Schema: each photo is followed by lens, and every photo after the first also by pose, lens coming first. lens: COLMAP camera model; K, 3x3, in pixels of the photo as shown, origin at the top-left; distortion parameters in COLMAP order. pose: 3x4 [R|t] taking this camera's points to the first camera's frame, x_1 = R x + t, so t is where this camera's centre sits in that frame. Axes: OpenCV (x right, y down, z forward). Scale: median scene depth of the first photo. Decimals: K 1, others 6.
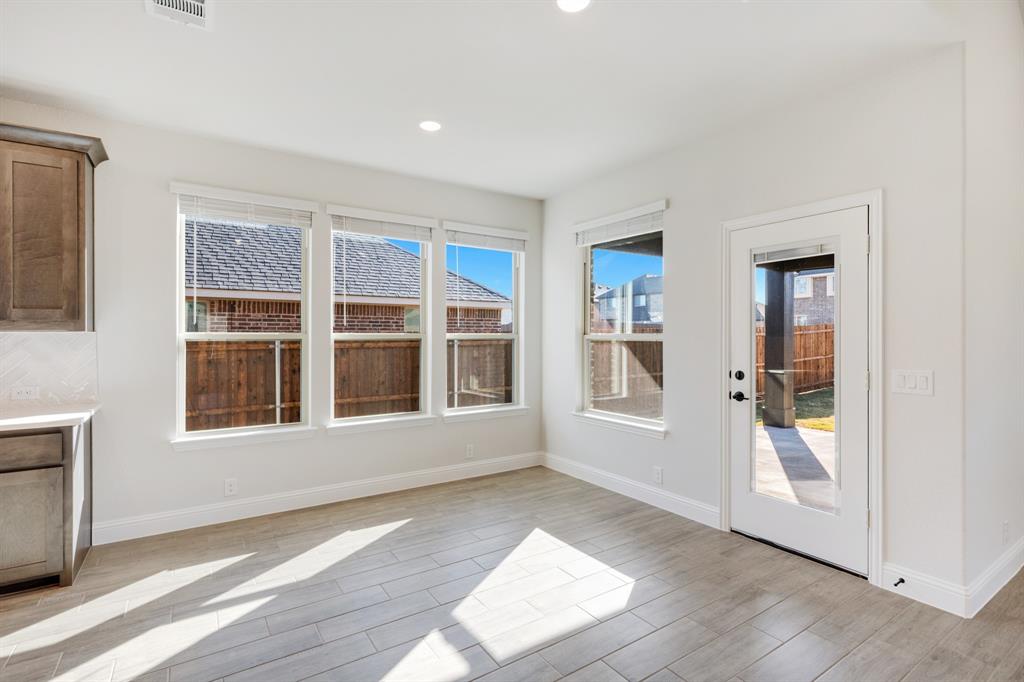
lens RADIAL K [[490.4, 0, 510.5], [0, 490.4, 334.3], [0, 0, 1]] dist [-0.005007, 0.000635]
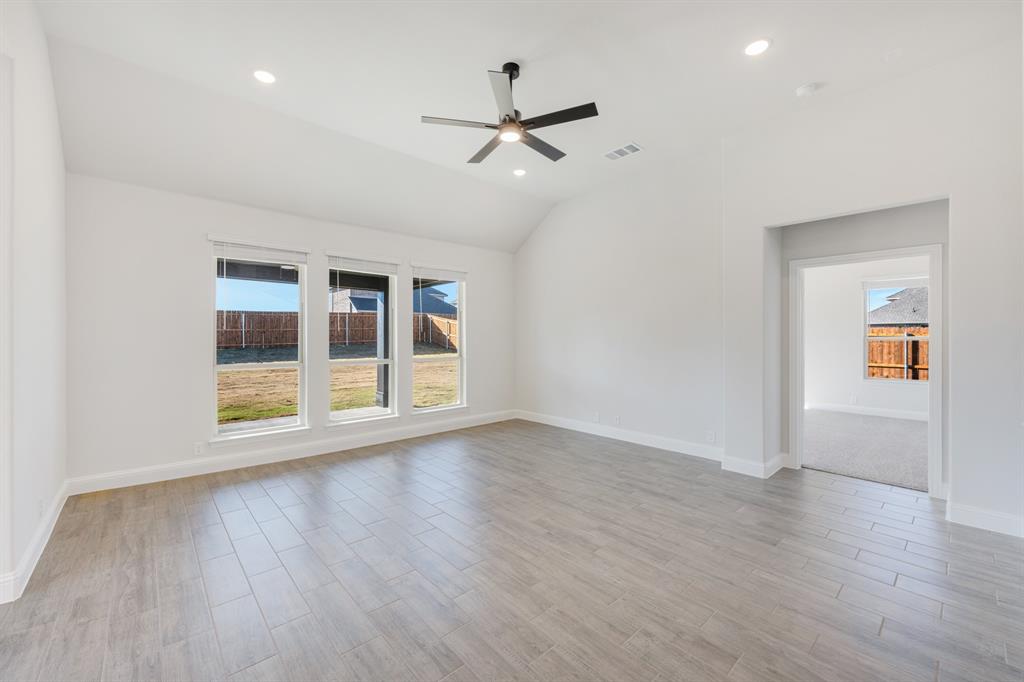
lens RADIAL K [[406.8, 0, 509.5], [0, 406.8, 340.5], [0, 0, 1]] dist [-0.000129, 0.000033]
pose [[-0.144412, -0.005860, 0.989500, -0.051772], [-0.003041, 0.999980, 0.005478, 0.002959], [-0.989513, -0.002218, -0.144427, 0.031247]]
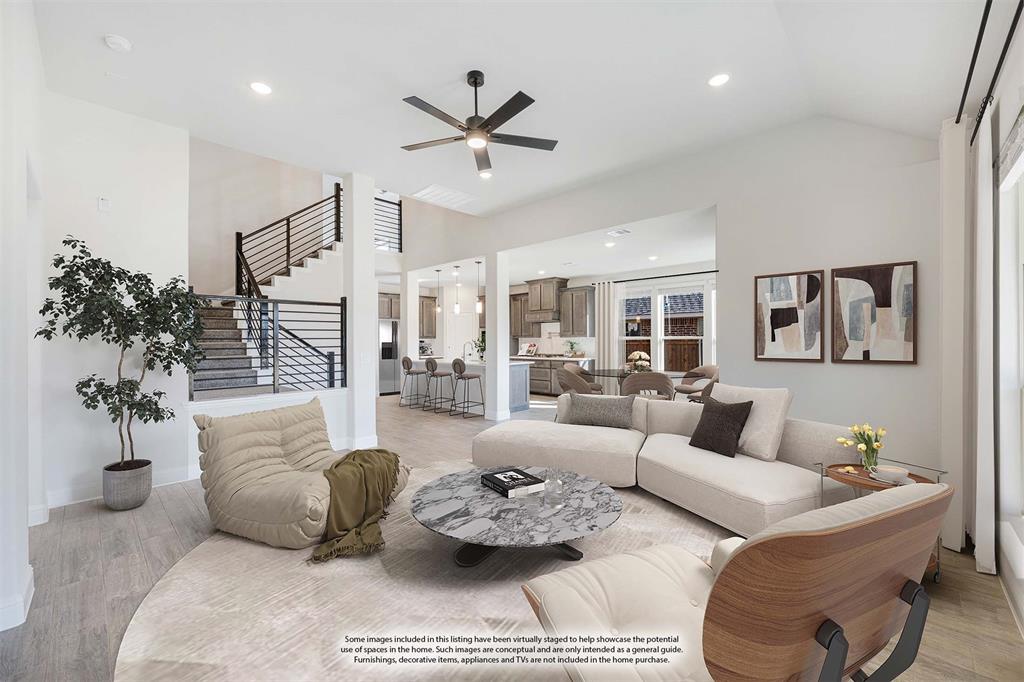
lens RADIAL K [[406.8, 0, 508.0], [0, 406.8, 337.1], [0, 0, 1]] dist [-0.000129, 0.000033]
pose [[0.211123, -0.008933, -0.977419, 1.367771], [0.011497, 0.999912, -0.006655, 0.004881], [0.977392, -0.009833, 0.211207, -0.169631]]
